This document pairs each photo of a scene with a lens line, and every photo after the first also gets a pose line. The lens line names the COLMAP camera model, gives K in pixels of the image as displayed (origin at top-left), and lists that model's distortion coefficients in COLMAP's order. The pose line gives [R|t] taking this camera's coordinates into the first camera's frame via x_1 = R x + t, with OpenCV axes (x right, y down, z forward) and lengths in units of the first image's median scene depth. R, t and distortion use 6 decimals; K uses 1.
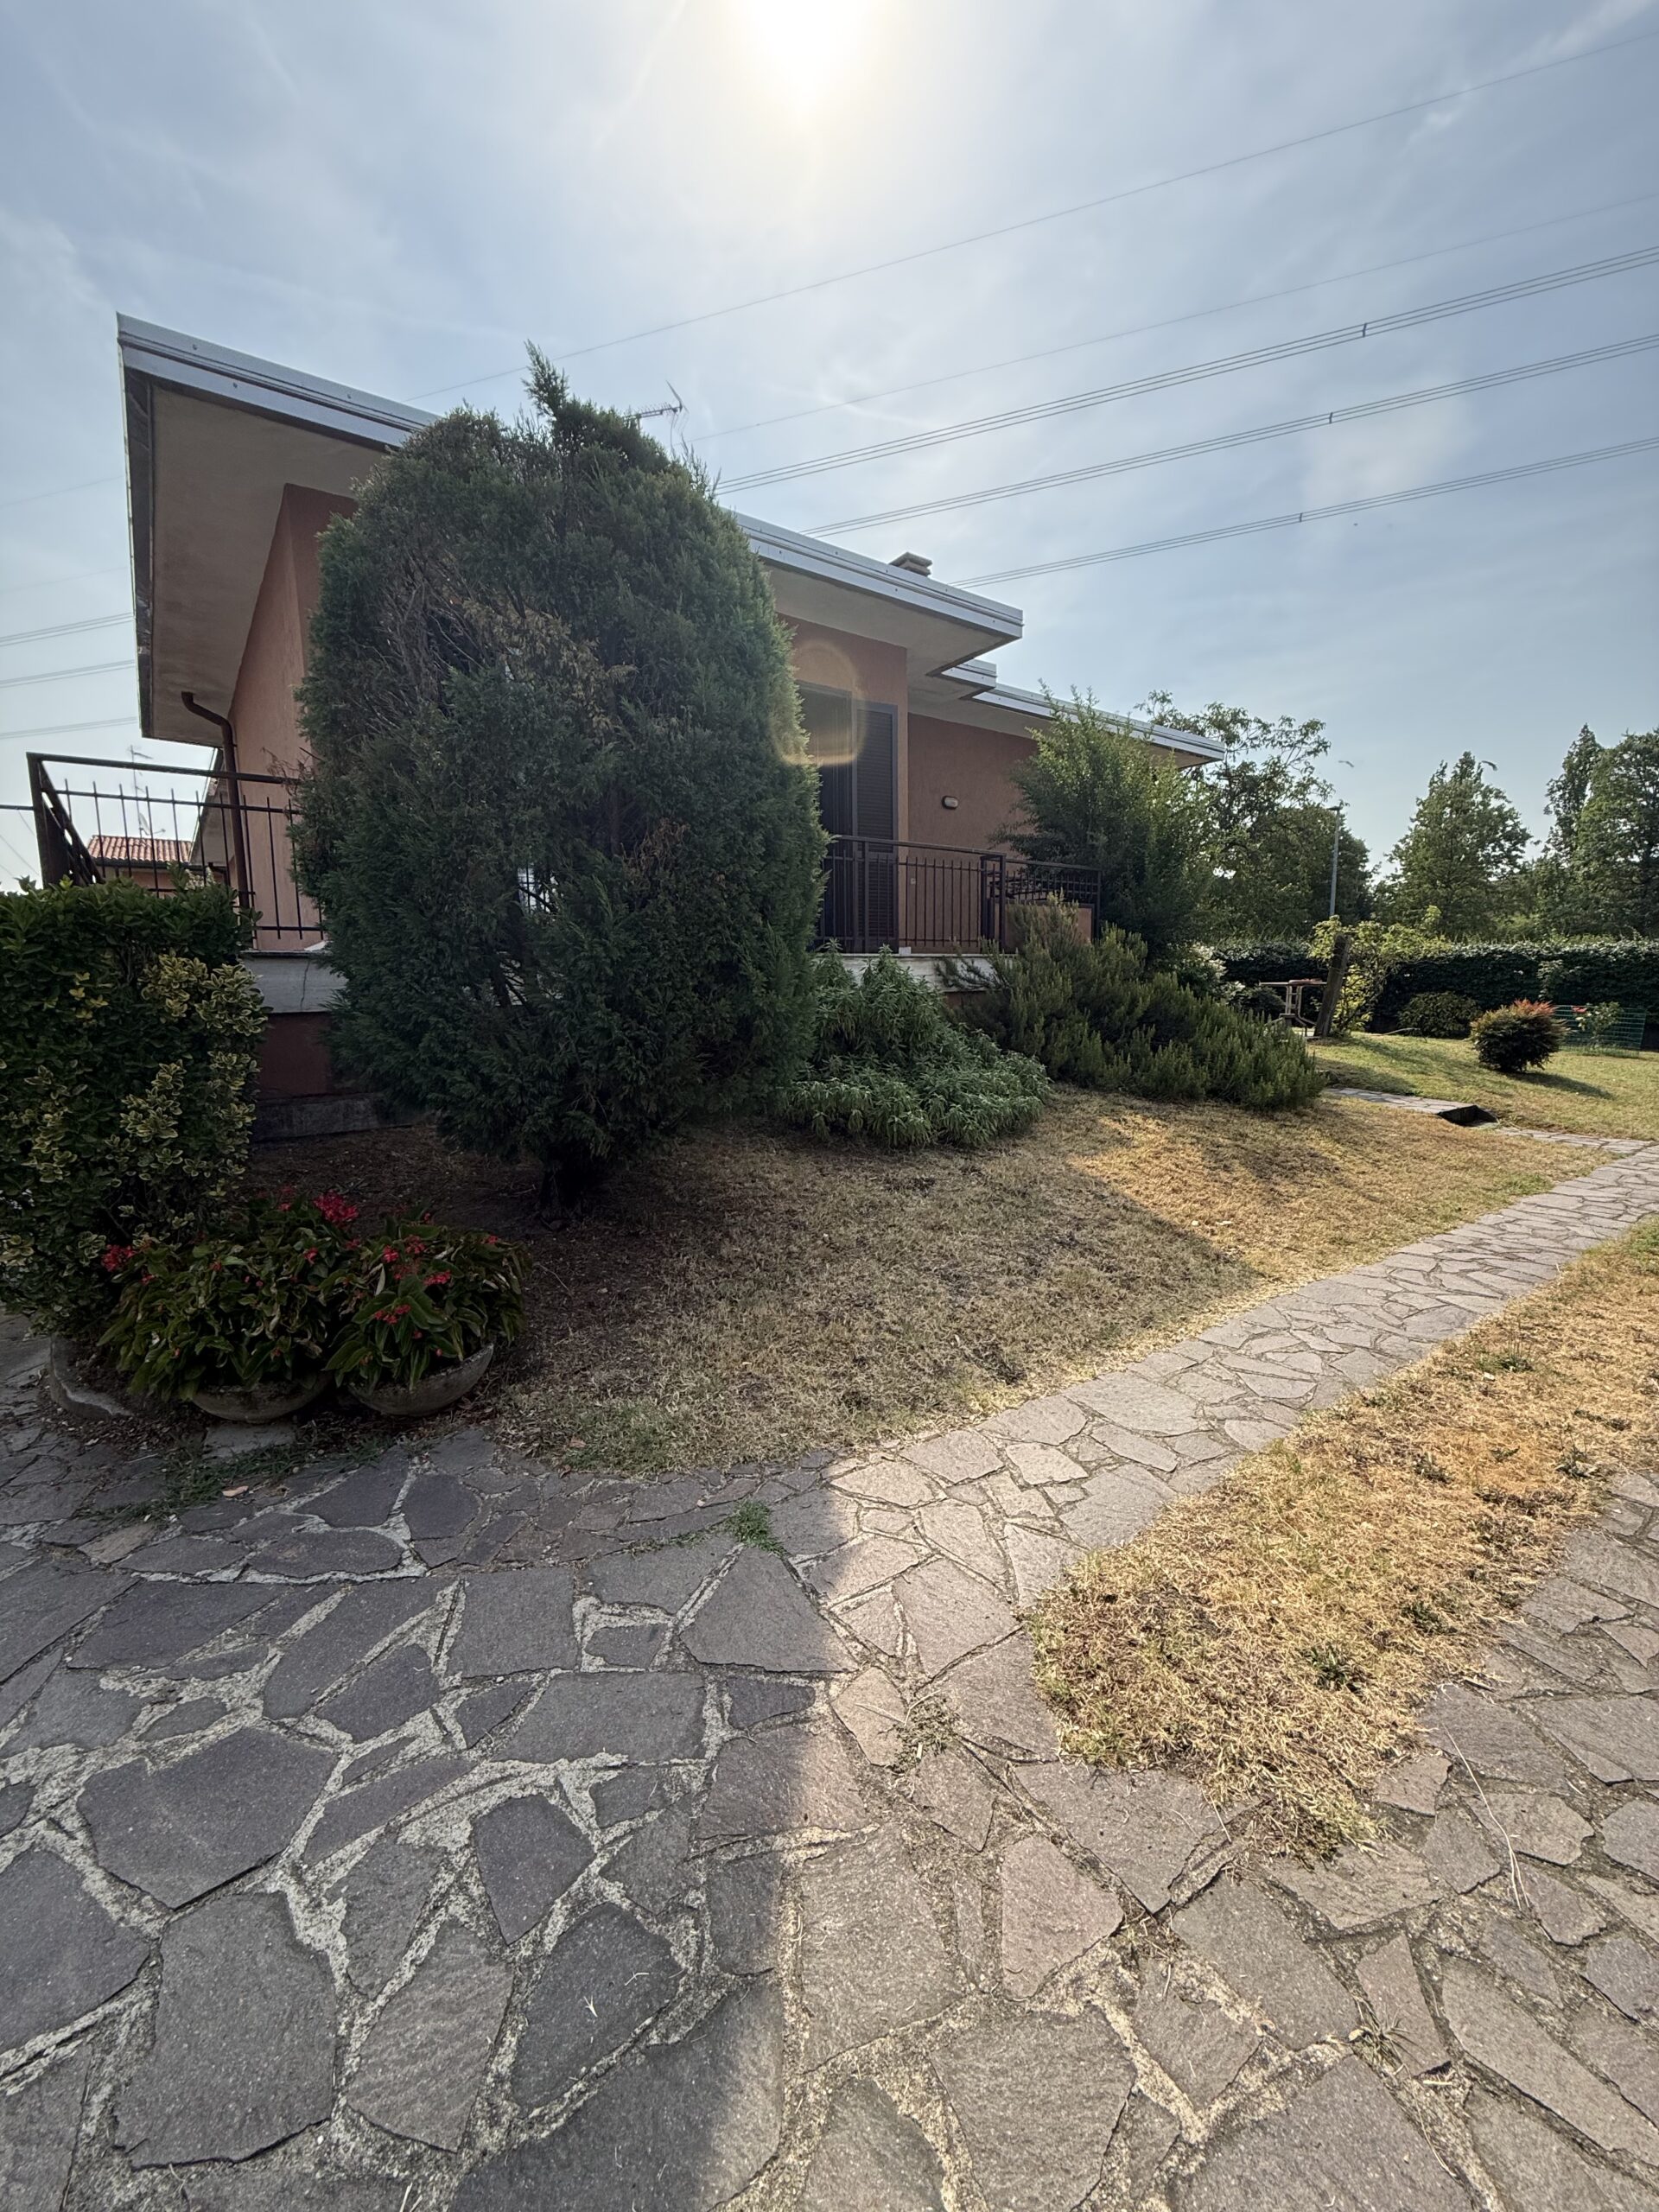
lens RADIAL K [[880.8, 0, 830.2], [0, 880.8, 1105.9], [0, 0, 1]] dist [-0.004164, 0.001409]
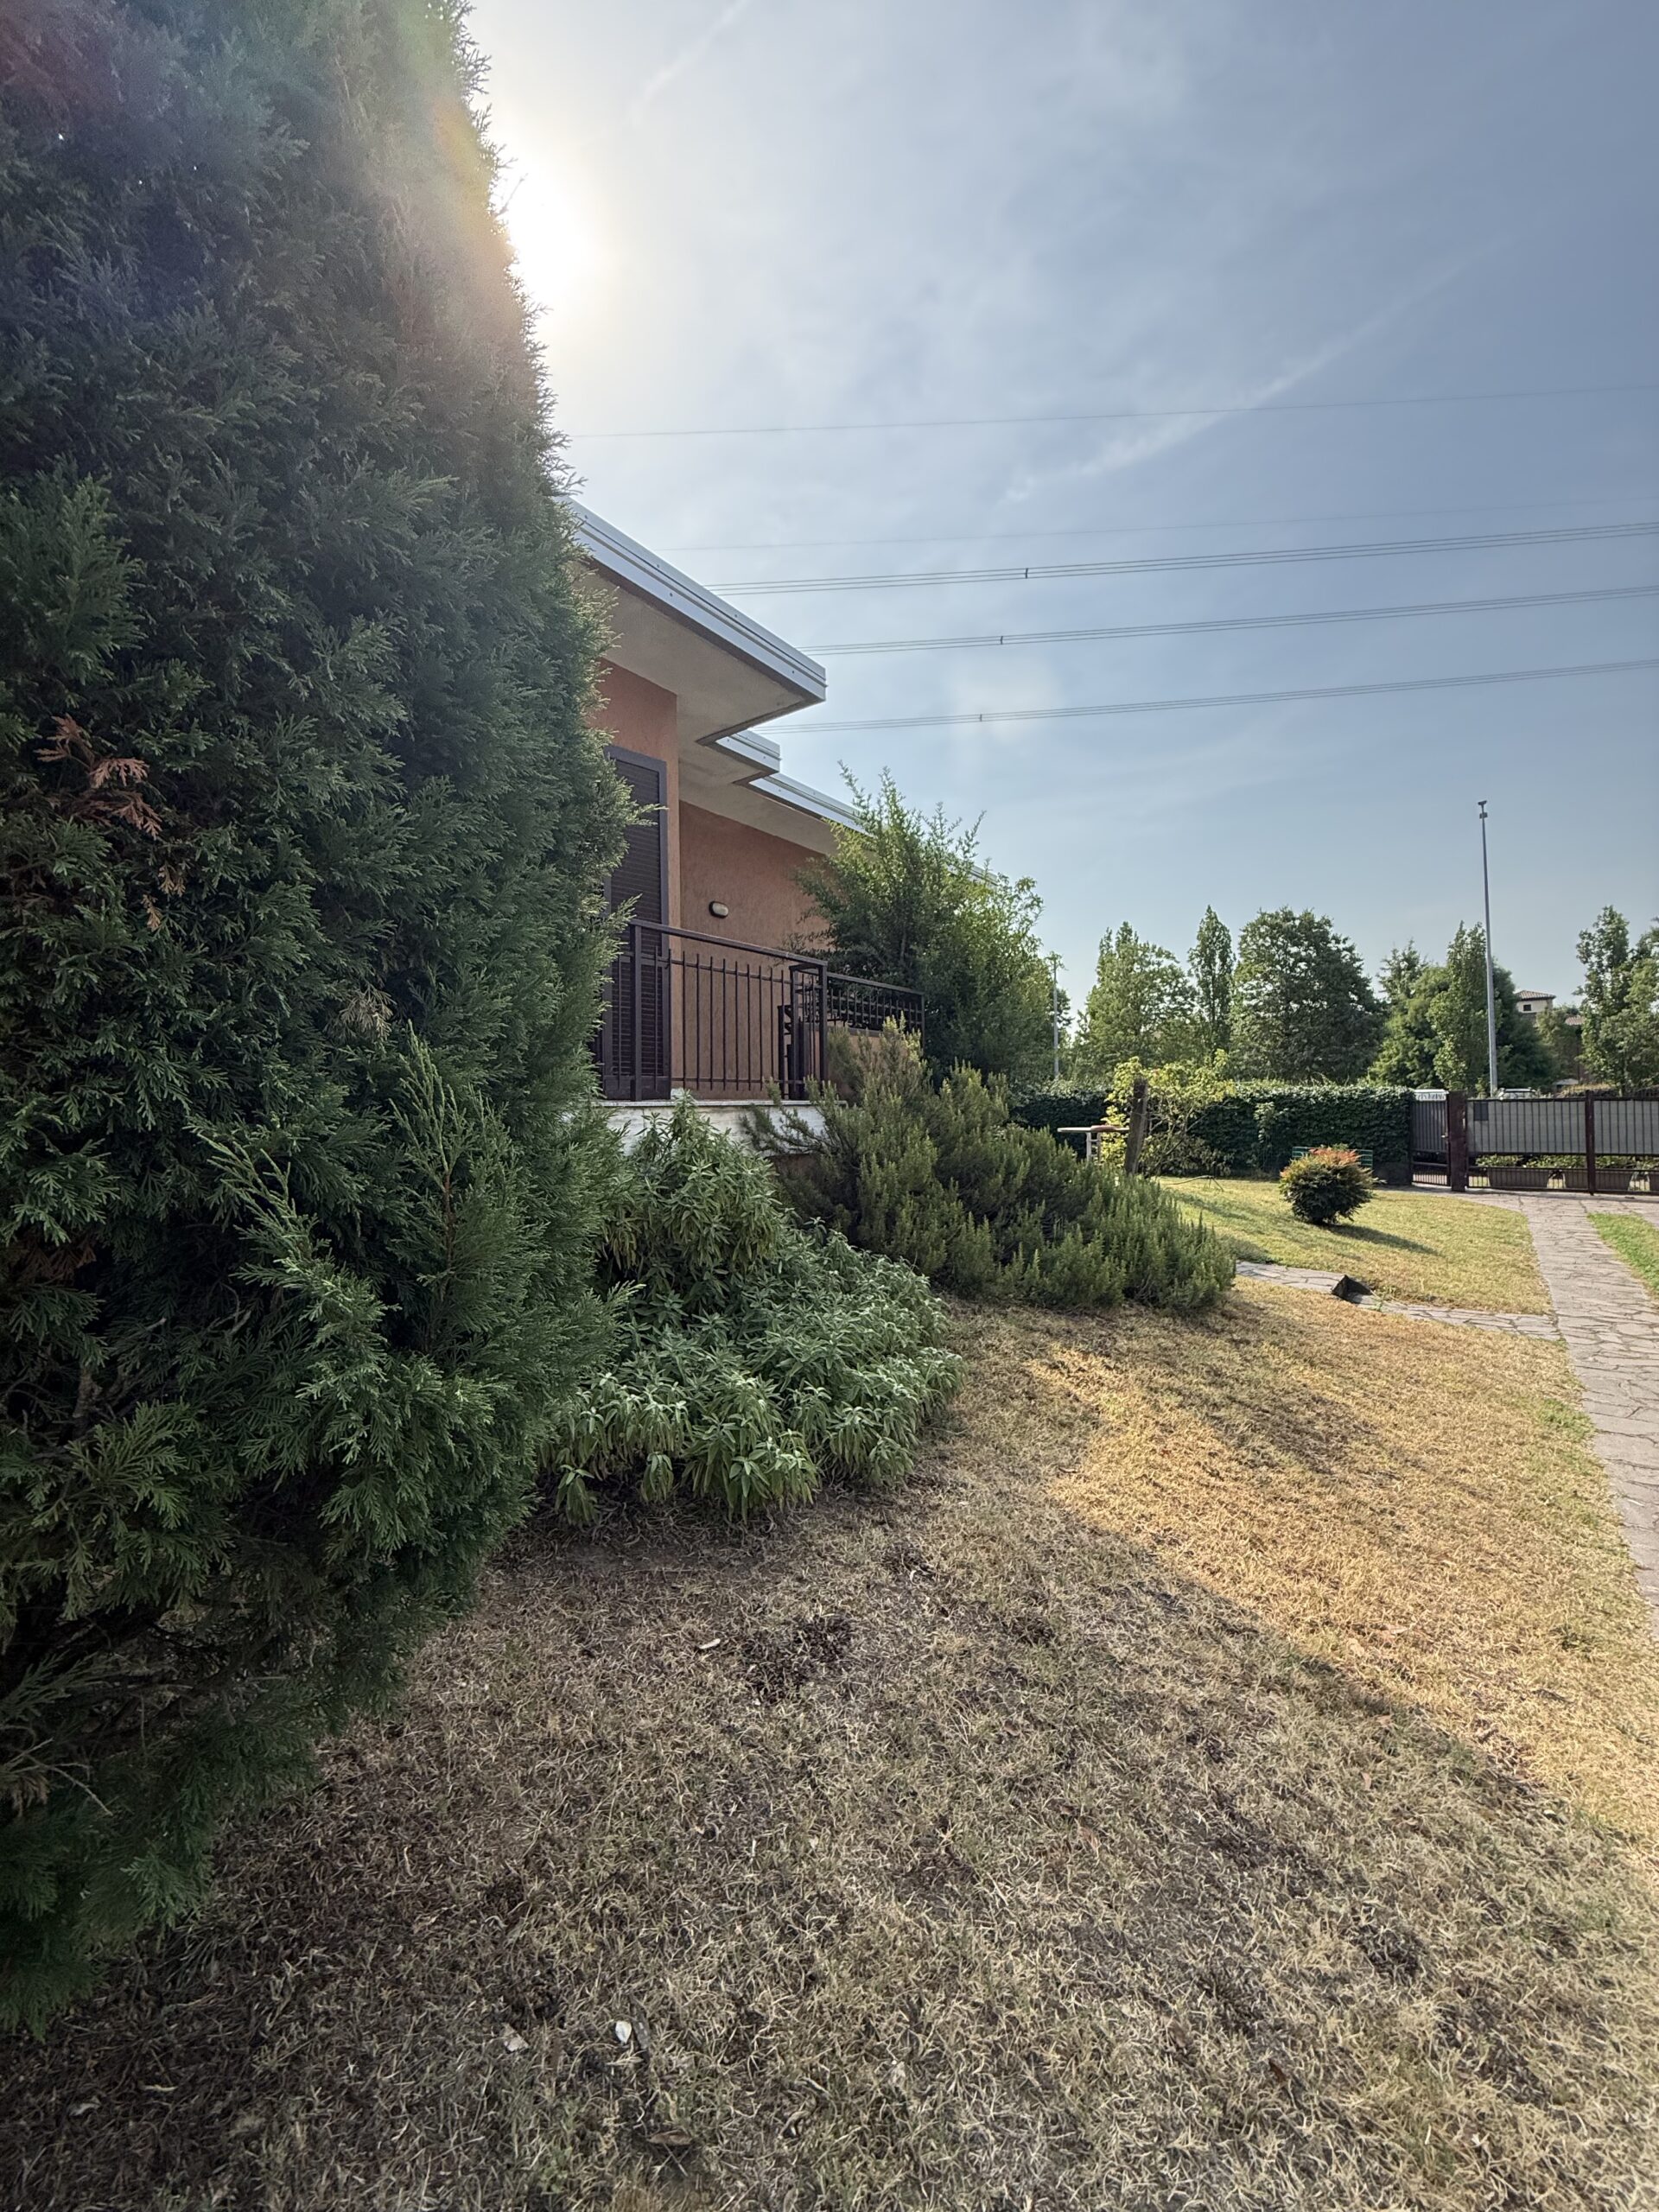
lens RADIAL K [[880.8, 0, 828.5], [0, 880.8, 1099.4], [0, 0, 1]] dist [-0.004164, 0.001409]
pose [[0.952604, 0.006439, 0.304144, -0.018034], [0.041146, 0.987862, -0.149786, -0.071814], [-0.301417, 0.155201, 0.940777, 0.358188]]
